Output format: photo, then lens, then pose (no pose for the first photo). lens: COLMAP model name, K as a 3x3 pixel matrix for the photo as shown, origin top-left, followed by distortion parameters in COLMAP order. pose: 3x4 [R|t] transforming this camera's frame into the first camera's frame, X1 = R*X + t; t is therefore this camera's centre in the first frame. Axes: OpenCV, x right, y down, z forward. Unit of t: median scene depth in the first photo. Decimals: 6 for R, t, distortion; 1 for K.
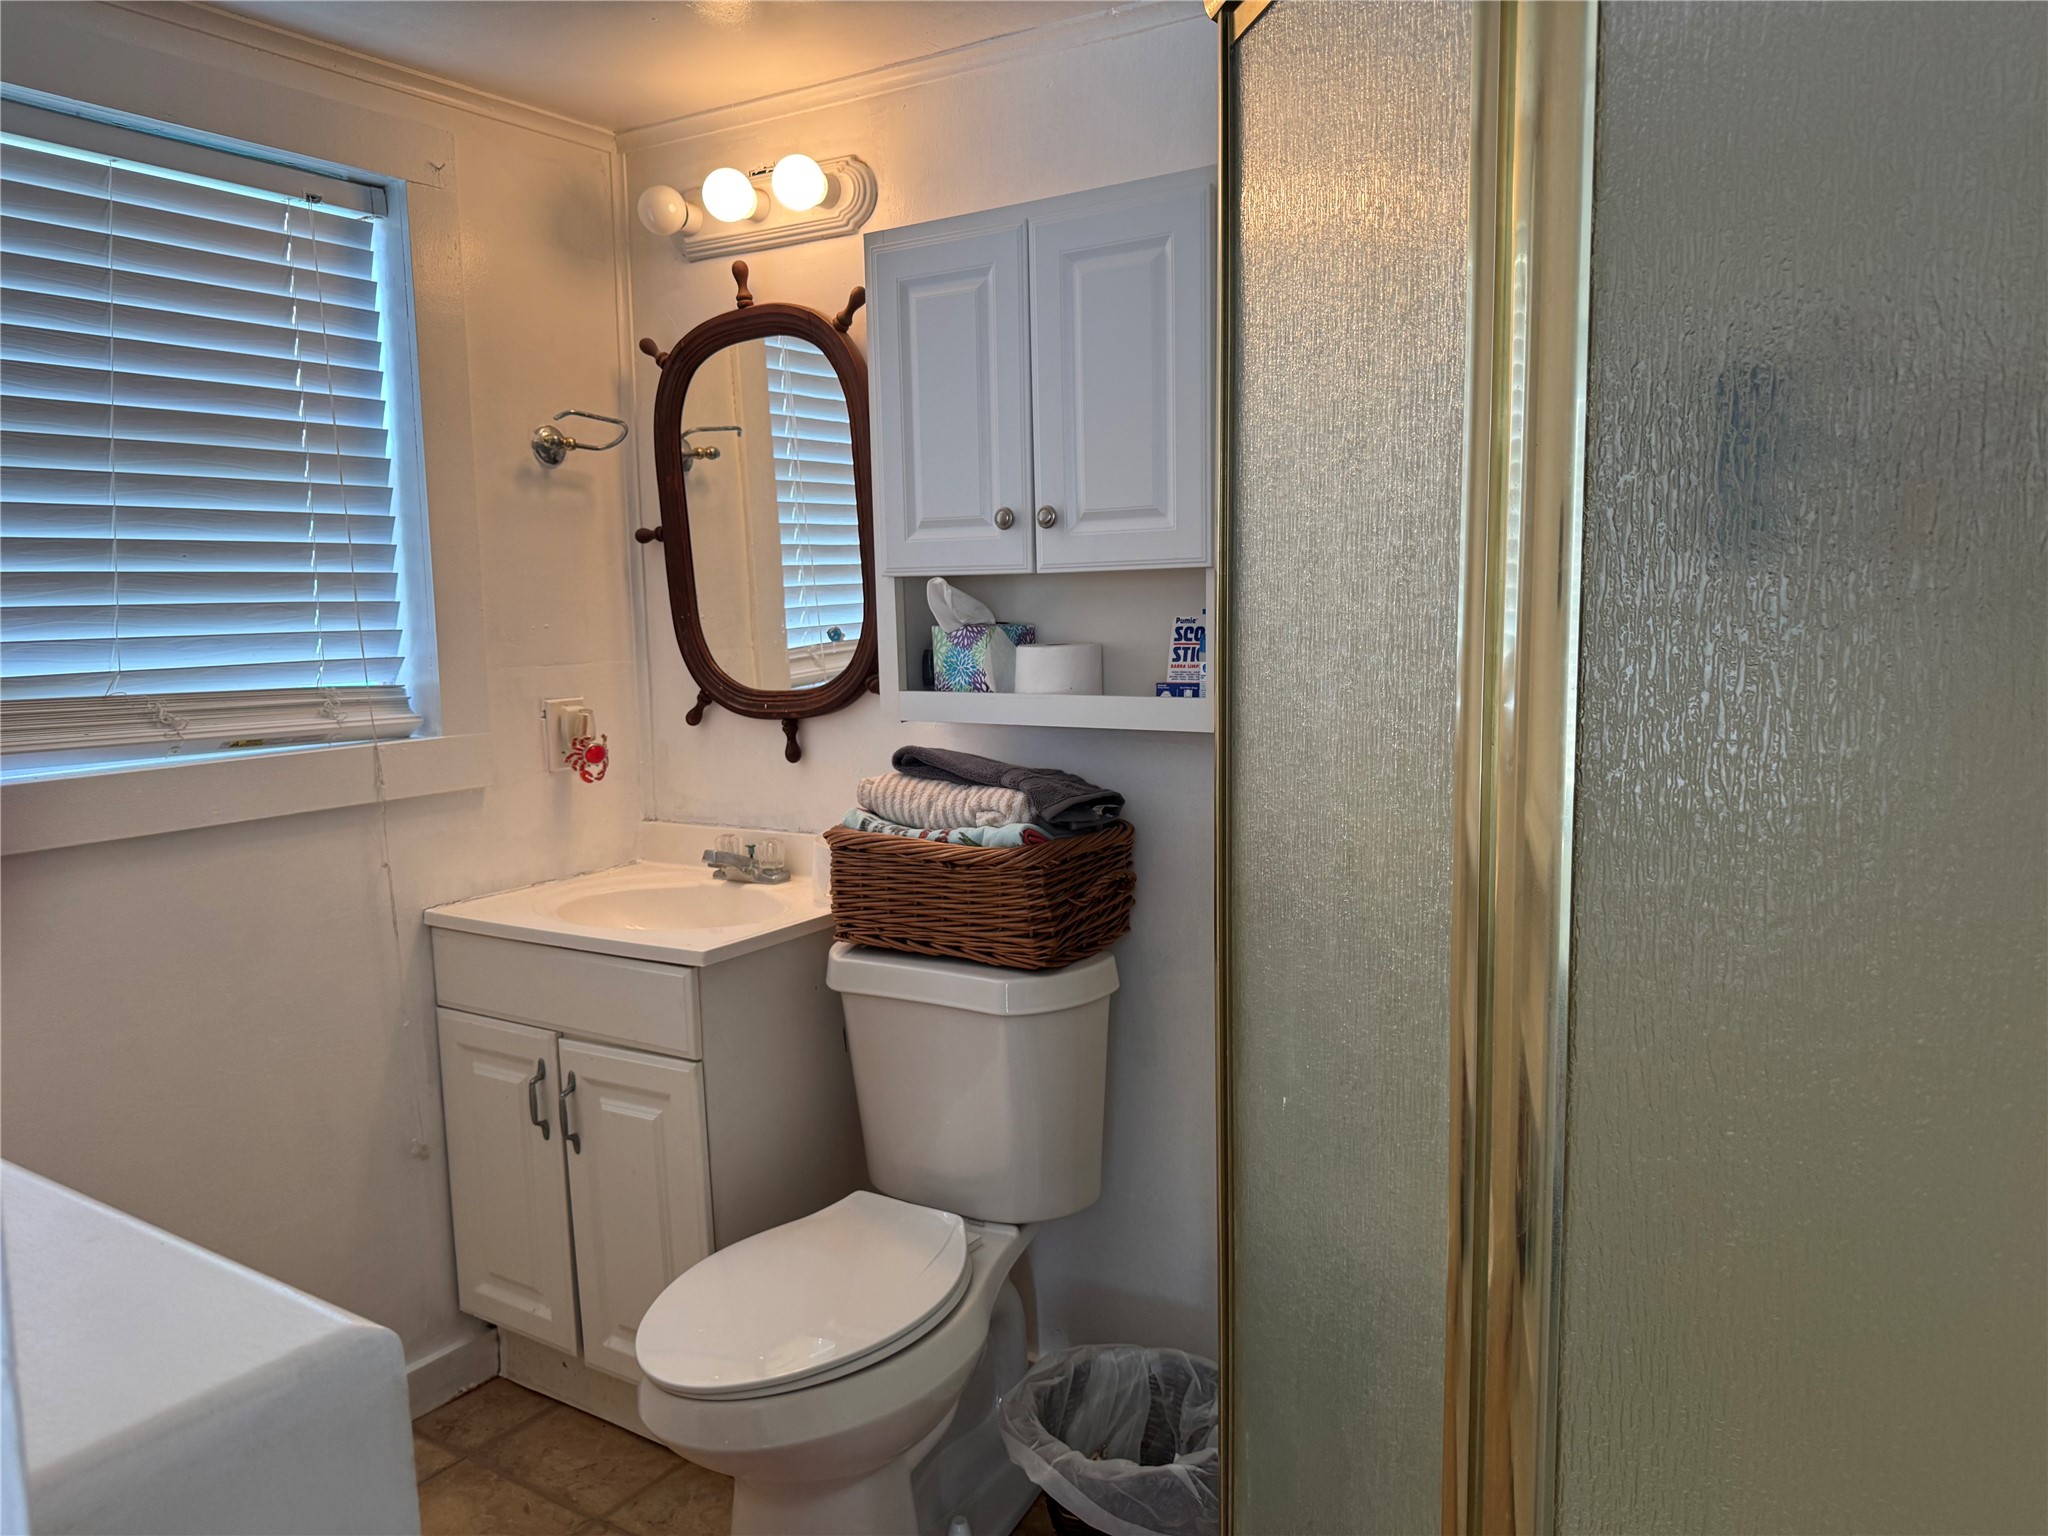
lens RADIAL K [[1422.5, 0, 1028.9], [0, 1422.5, 767.9], [0, 0, 1]] dist [0.149386, -0.185902]
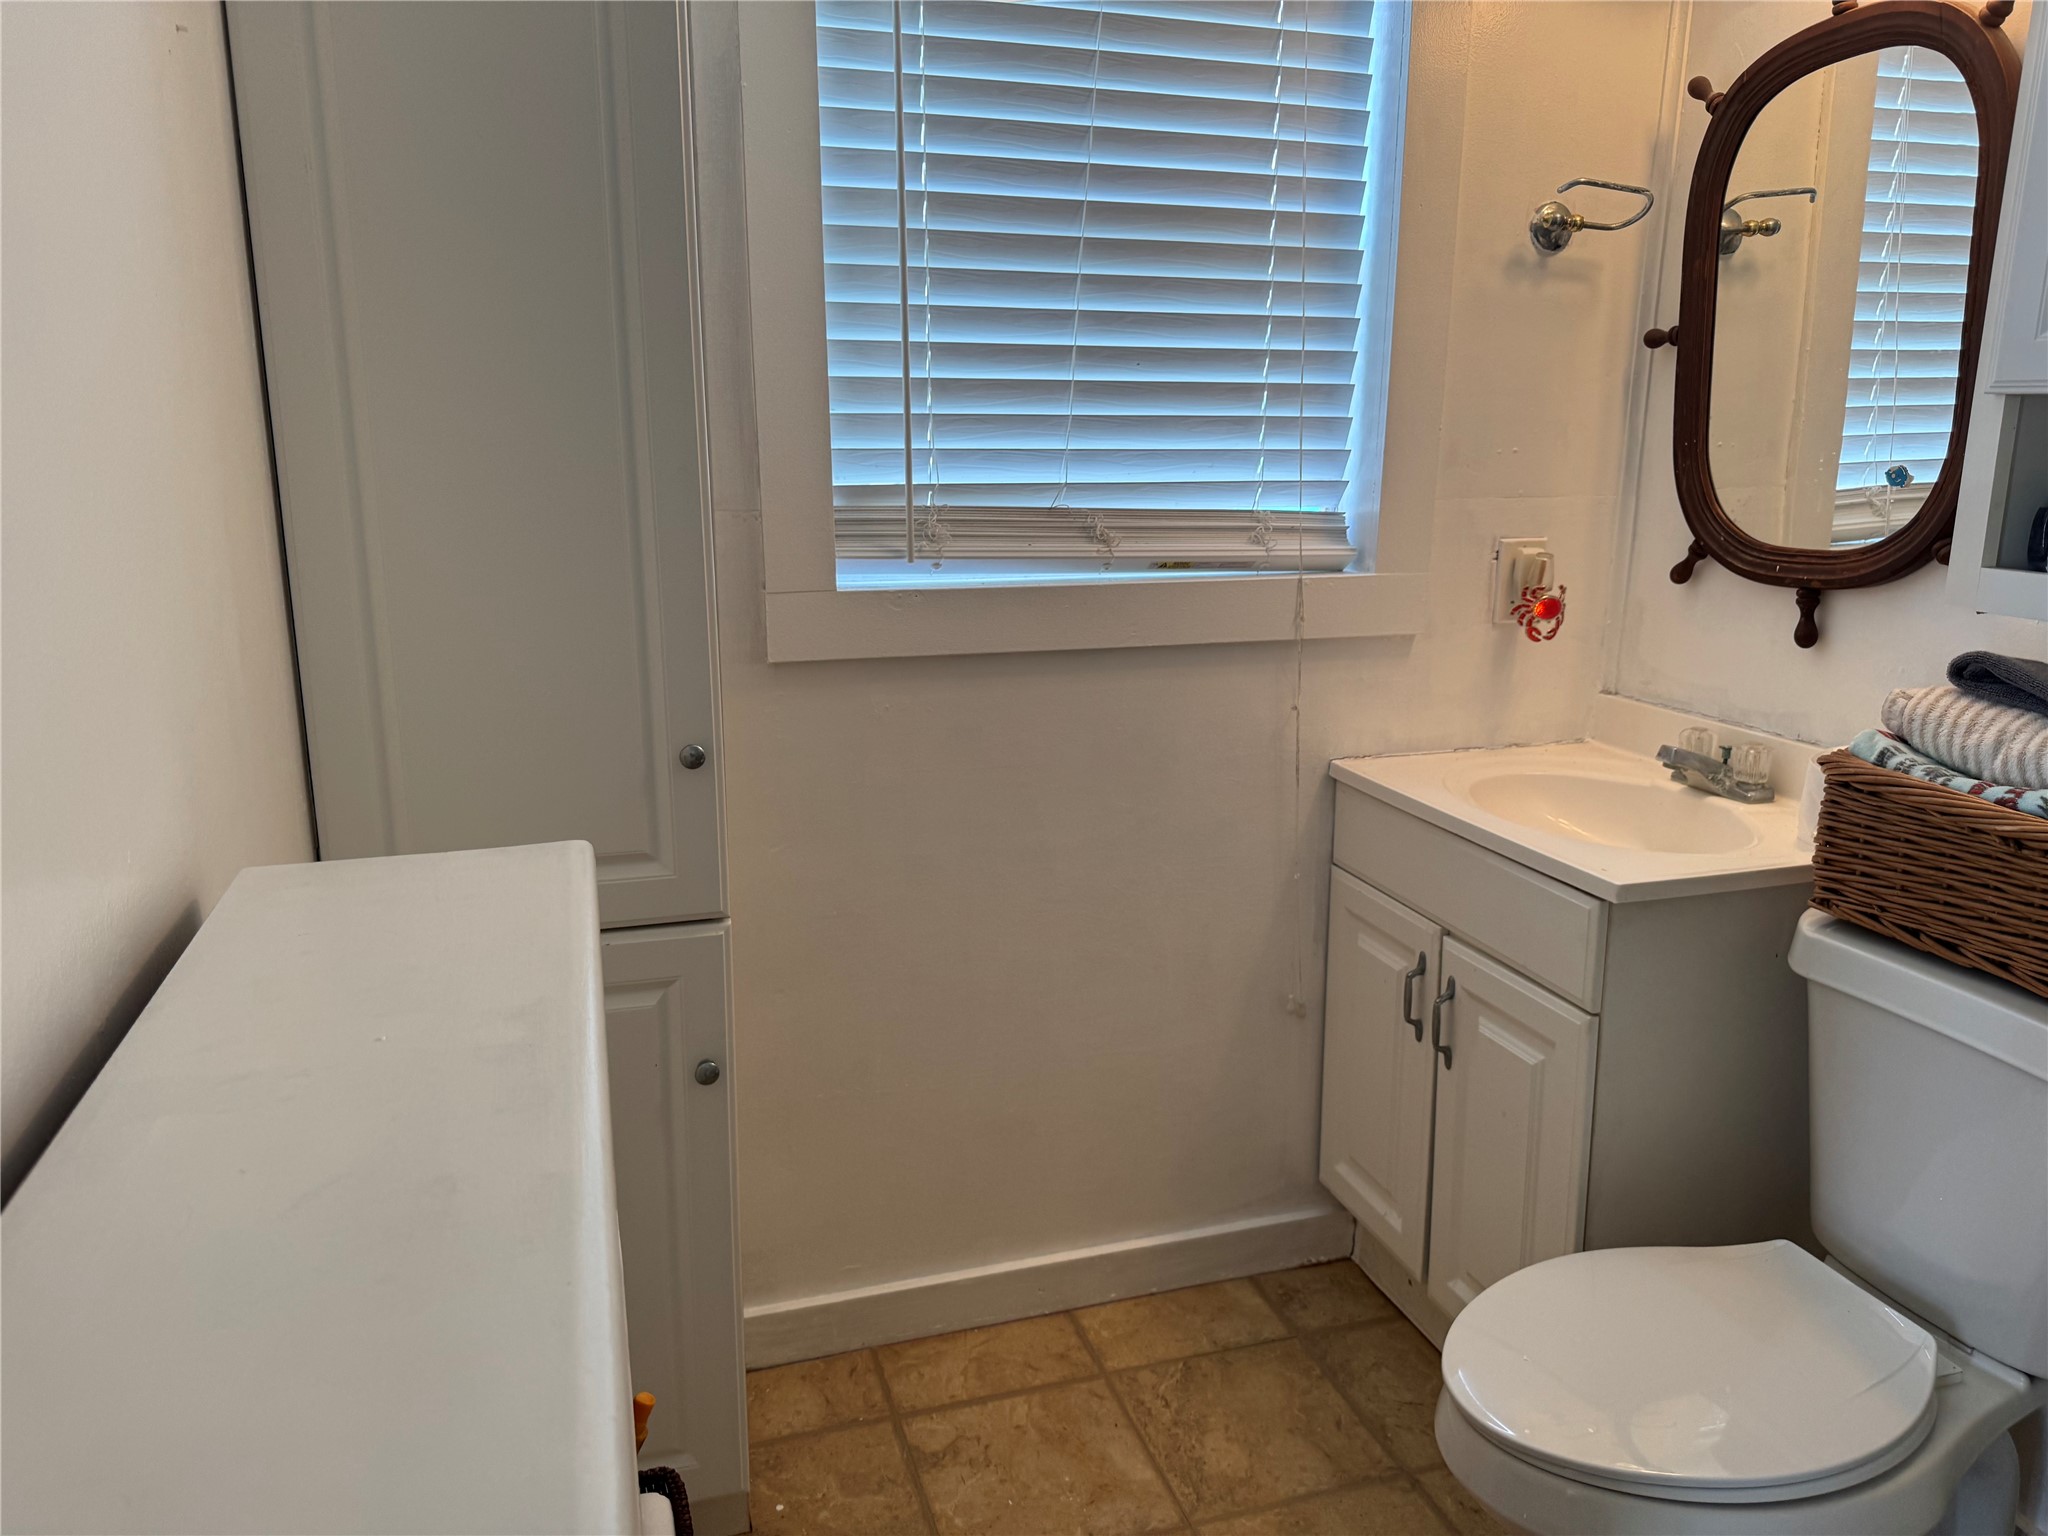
lens RADIAL K [[1467.0, 0, 1024.0], [0, 1467.0, 768.0], [0, 0, 1]] dist [0.046794, -0.072052]
pose [[0.774368, 0.171381, -0.609083, -0.000514], [-0.100385, 0.983704, 0.149165, -0.017610], [0.624722, -0.054366, 0.778953, 0.159230]]
